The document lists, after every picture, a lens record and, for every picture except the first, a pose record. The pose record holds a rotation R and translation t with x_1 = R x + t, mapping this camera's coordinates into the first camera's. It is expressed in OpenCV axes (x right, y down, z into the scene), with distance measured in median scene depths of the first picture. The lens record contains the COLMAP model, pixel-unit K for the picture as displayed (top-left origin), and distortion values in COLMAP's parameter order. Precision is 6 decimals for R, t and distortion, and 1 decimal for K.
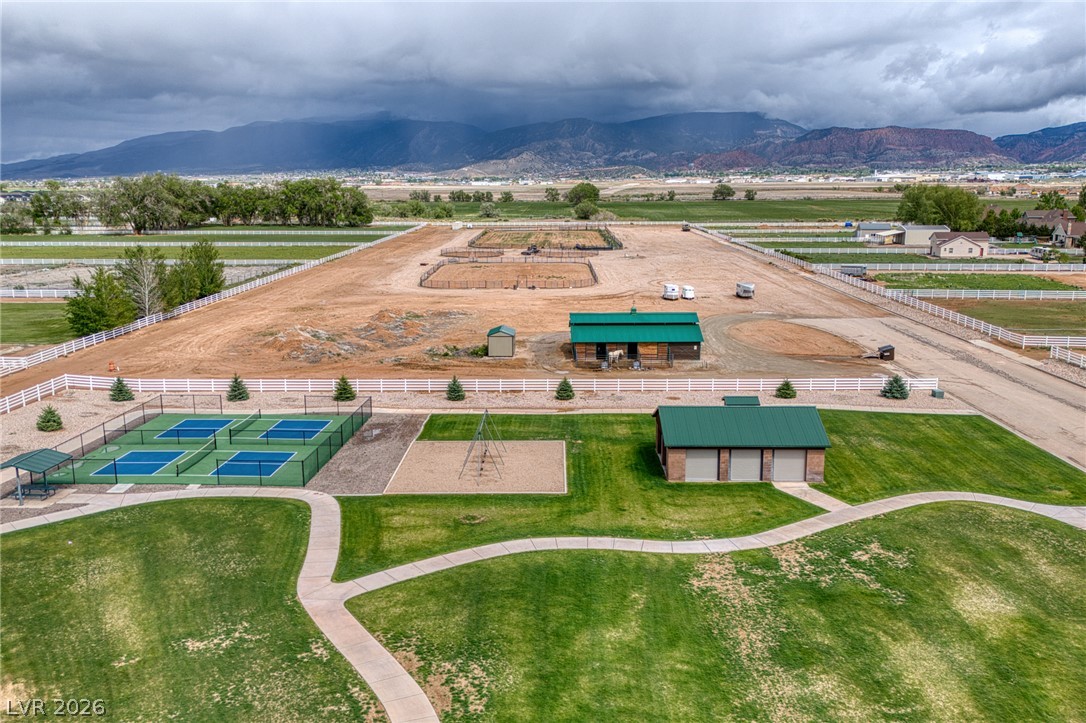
lens RADIAL K [[755.3, 0, 542.3], [0, 755.3, 360.6], [0, 0, 1]] dist [0.023063, -0.011147]
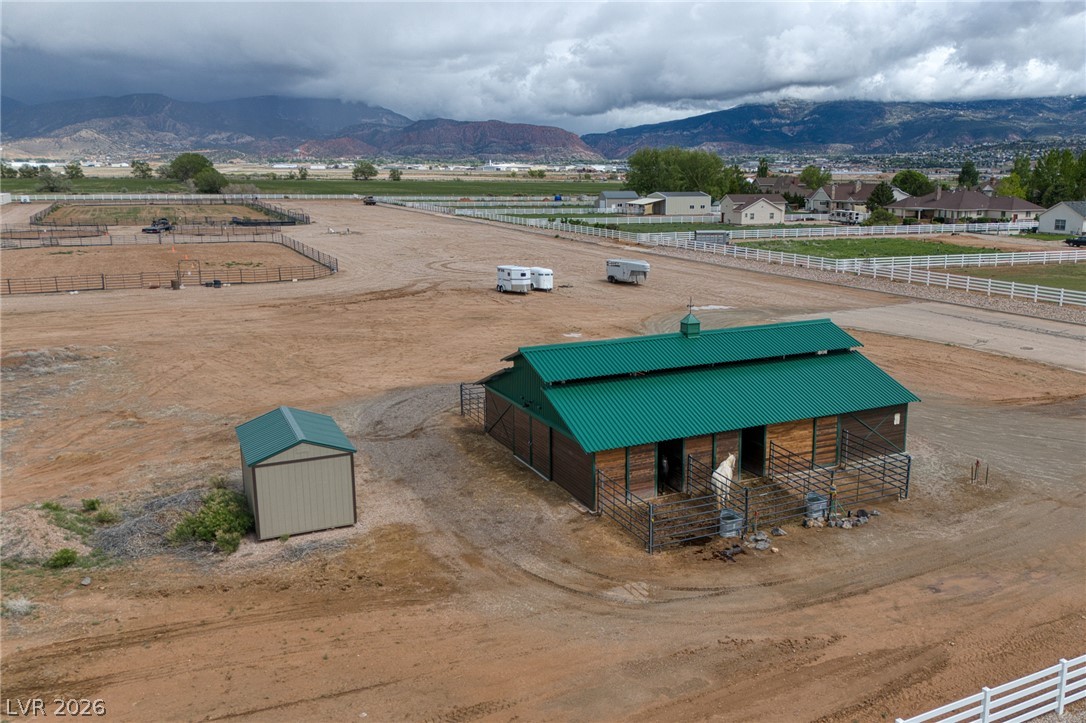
lens RADIAL K [[755.3, 0, 546.7], [0, 755.3, 364.8], [0, 0, 1]] dist [0.023063, -0.011147]
pose [[0.873380, -0.097528, 0.477175, -0.044216], [0.090757, 0.995175, 0.037286, -0.028428], [-0.478509, 0.010742, 0.878017, 0.304582]]
